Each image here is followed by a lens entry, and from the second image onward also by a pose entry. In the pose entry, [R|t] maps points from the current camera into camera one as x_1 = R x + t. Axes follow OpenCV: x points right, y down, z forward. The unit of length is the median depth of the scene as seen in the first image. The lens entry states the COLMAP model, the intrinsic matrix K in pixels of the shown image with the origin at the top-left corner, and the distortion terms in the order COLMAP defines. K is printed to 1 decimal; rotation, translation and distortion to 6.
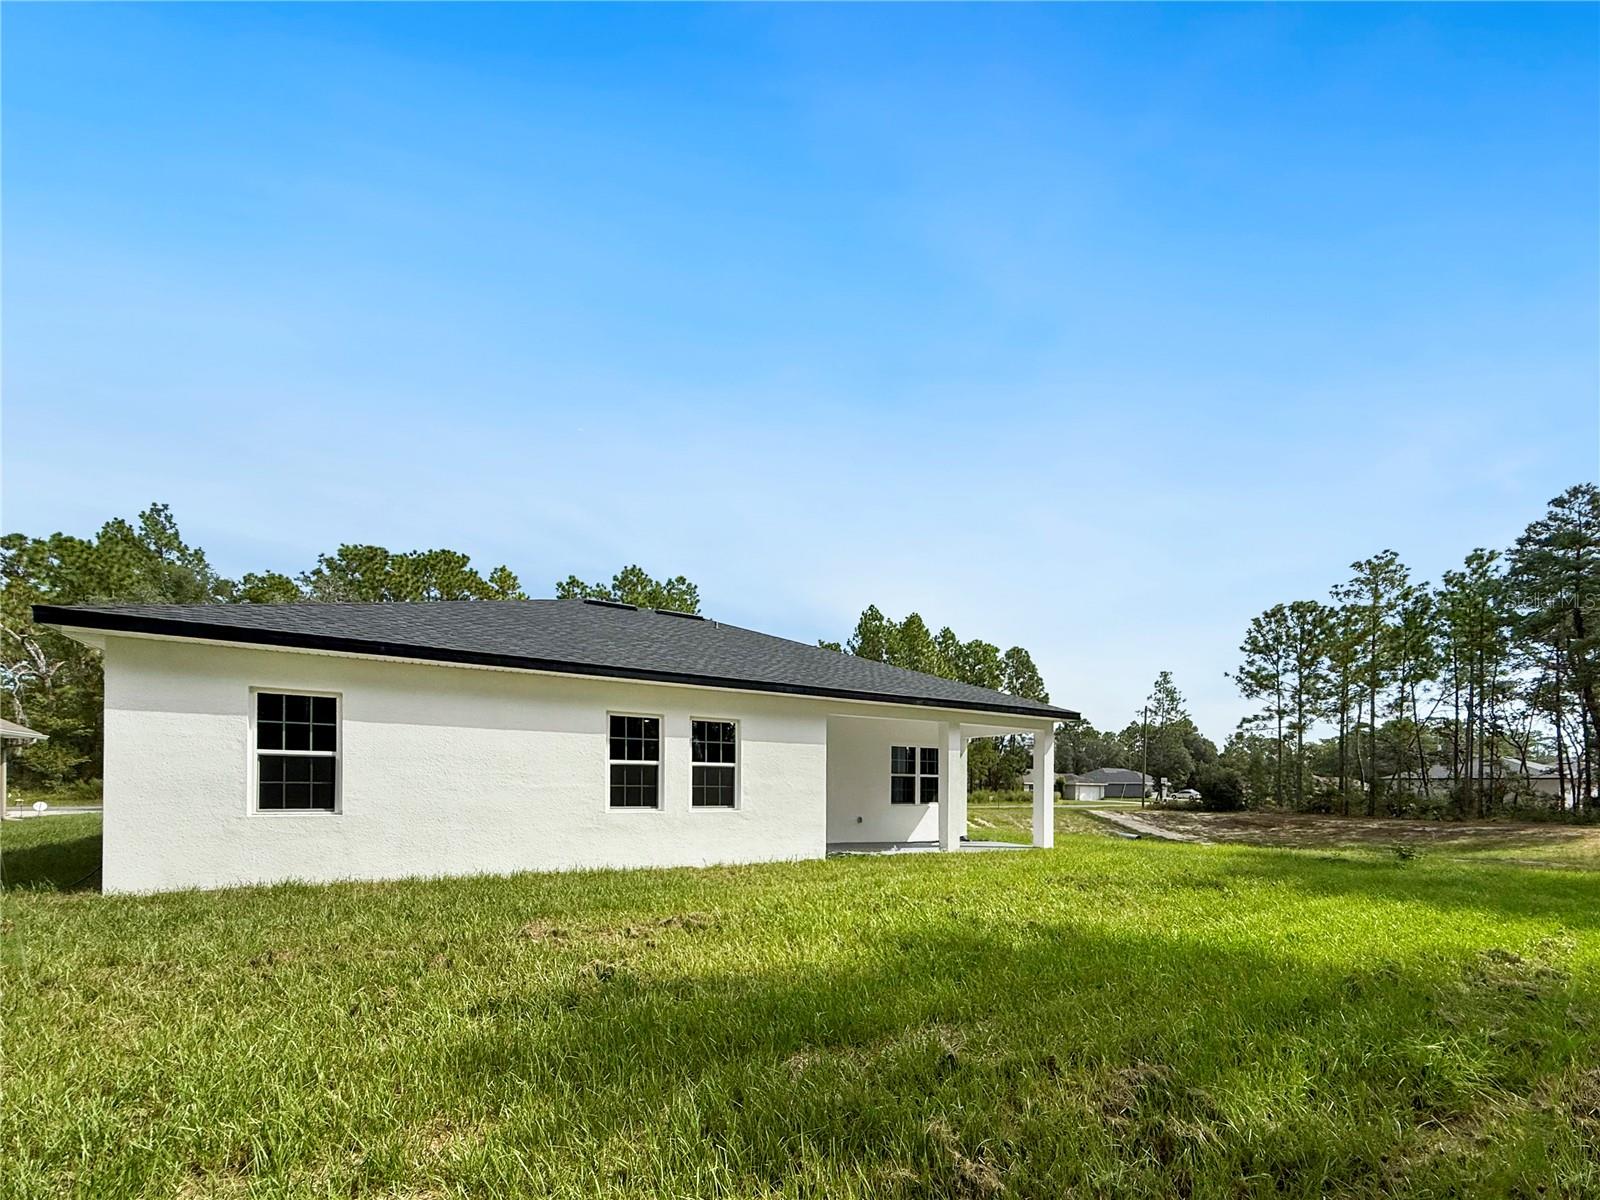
lens RADIAL K [[644.0, 0, 798.2], [0, 644.0, 599.8], [0, 0, 1]] dist [-0.009319, 0.000378]
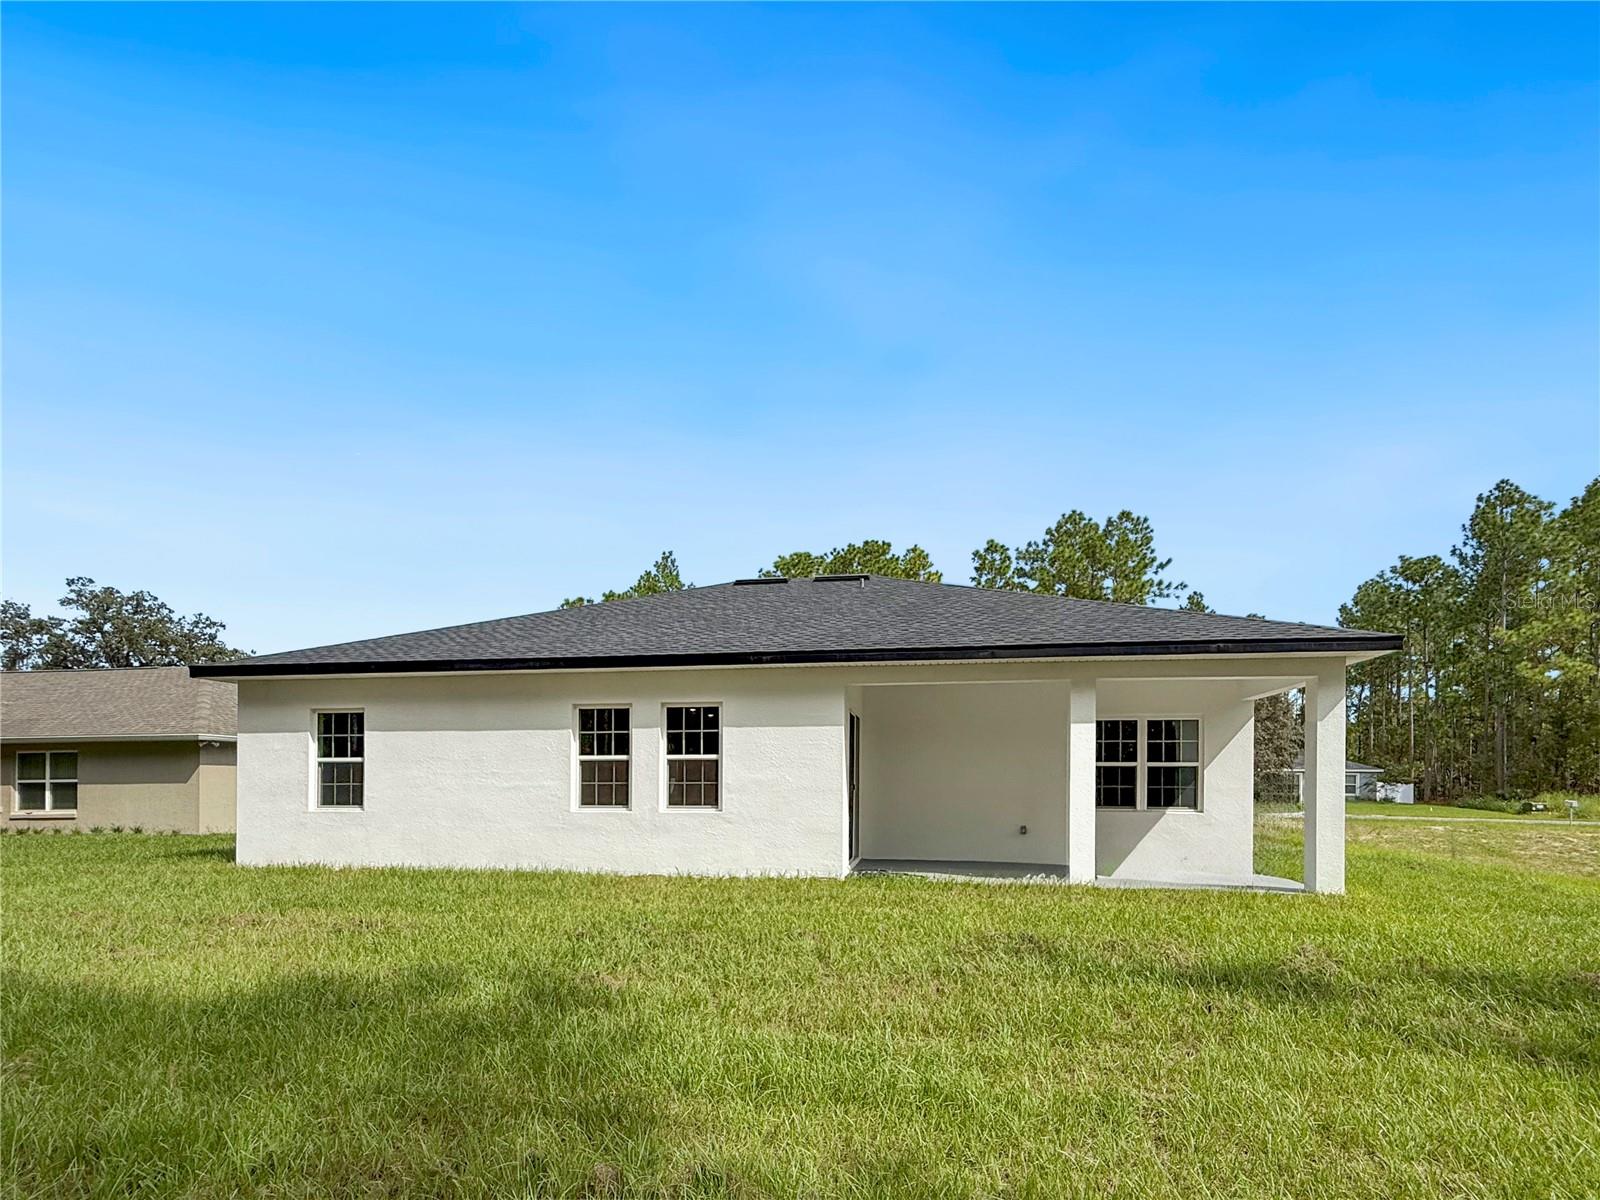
lens RADIAL K [[773.4, 0, 799.8], [0, 773.4, 612.9], [0, 0, 1]] dist [0.014787, 0.000307]
pose [[0.757871, -0.147070, -0.635612, 0.637764], [0.186837, 0.982380, -0.004531, 0.101735], [0.625079, -0.115322, 0.771995, 0.330283]]
